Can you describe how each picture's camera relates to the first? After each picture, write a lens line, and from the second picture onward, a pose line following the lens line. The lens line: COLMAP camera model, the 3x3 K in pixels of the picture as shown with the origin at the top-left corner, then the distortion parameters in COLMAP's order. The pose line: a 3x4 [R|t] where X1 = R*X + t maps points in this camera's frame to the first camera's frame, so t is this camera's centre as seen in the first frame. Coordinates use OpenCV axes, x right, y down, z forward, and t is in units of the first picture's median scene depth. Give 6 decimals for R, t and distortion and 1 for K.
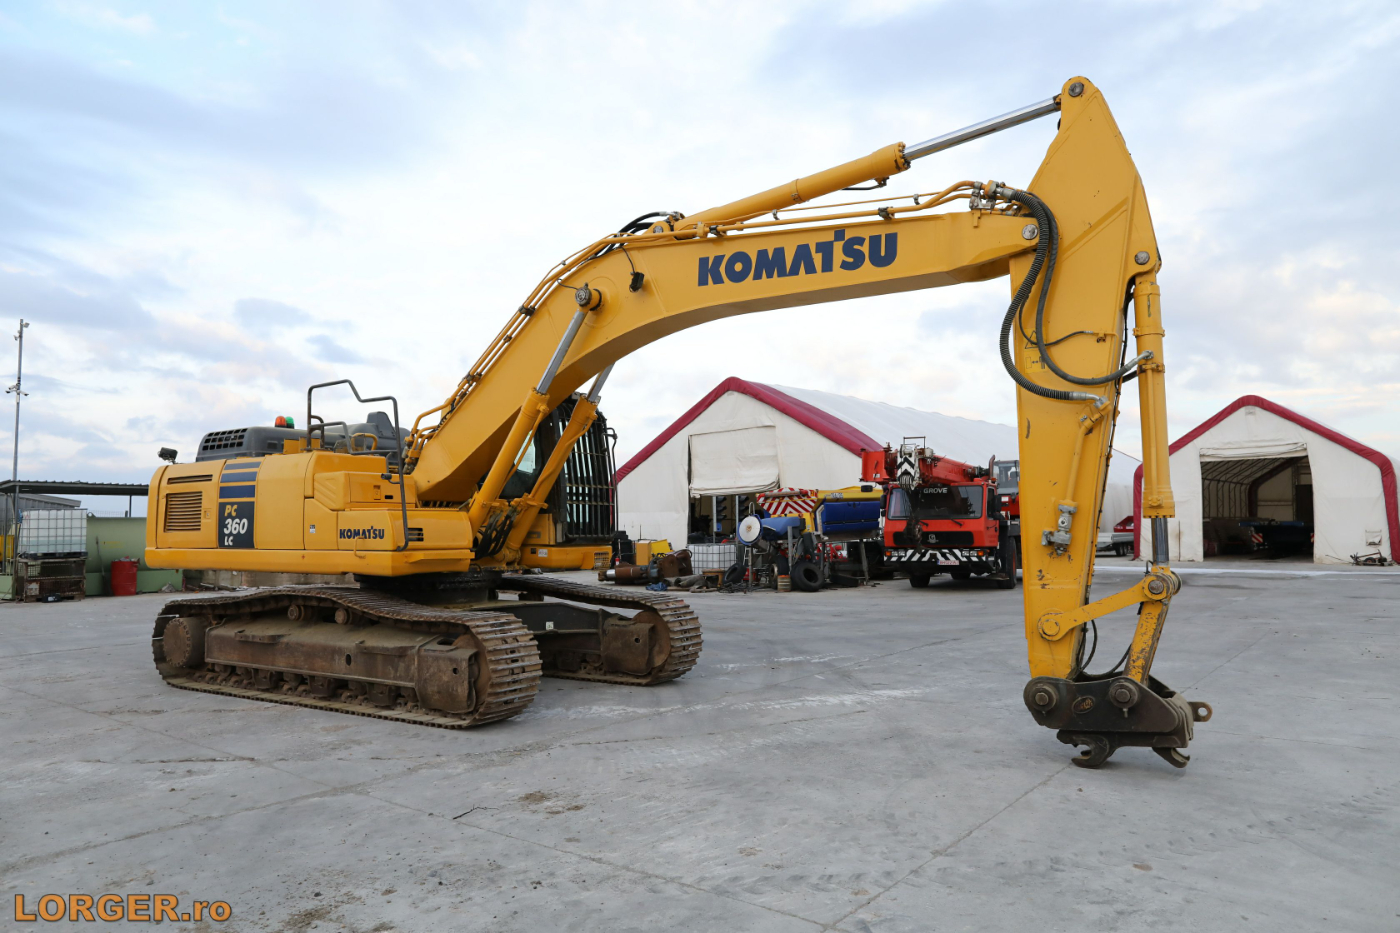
lens RADIAL K [[967.6, 0, 703.1], [0, 967.6, 457.8], [0, 0, 1]] dist [-0.032635, 0.015886]
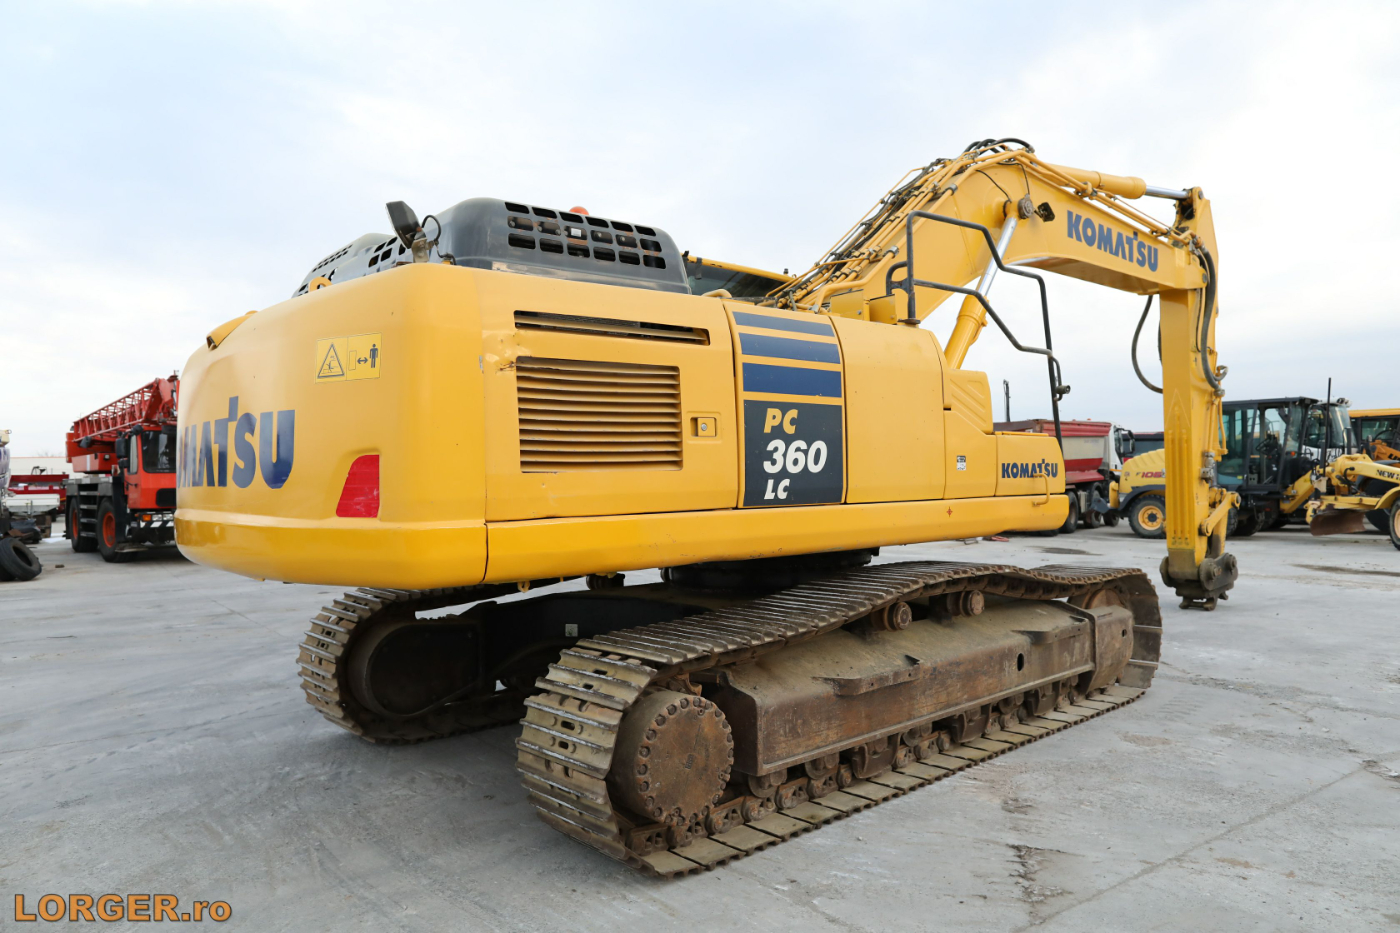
lens RADIAL K [[967.6, 0, 697.9], [0, 967.6, 461.4], [0, 0, 1]] dist [-0.032635, 0.015886]
pose [[0.273261, 0.017369, 0.961783, -0.922595], [-0.057103, 0.998367, -0.001806, 0.075588], [-0.960244, -0.054428, 0.273807, 0.902092]]
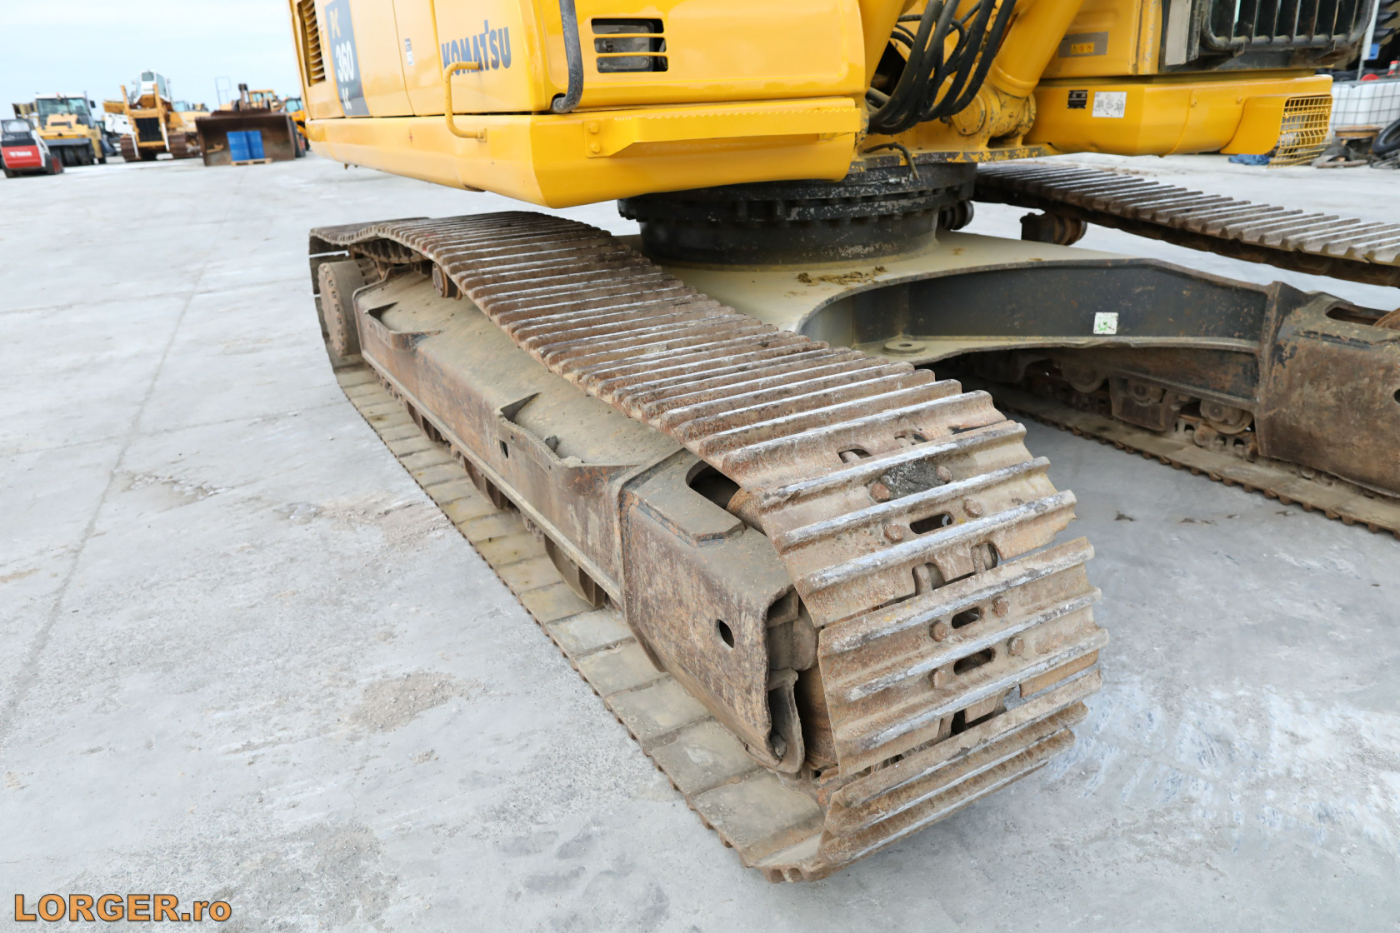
lens RADIAL K [[967.6, 0, 689.2], [0, 967.6, 462.7], [0, 0, 1]] dist [-0.032635, 0.015886]
pose [[0.875128, 0.143012, -0.462276, -0.126531], [0.074032, 0.904513, 0.419972, 0.063771], [0.478195, -0.401752, 0.780977, 0.655130]]
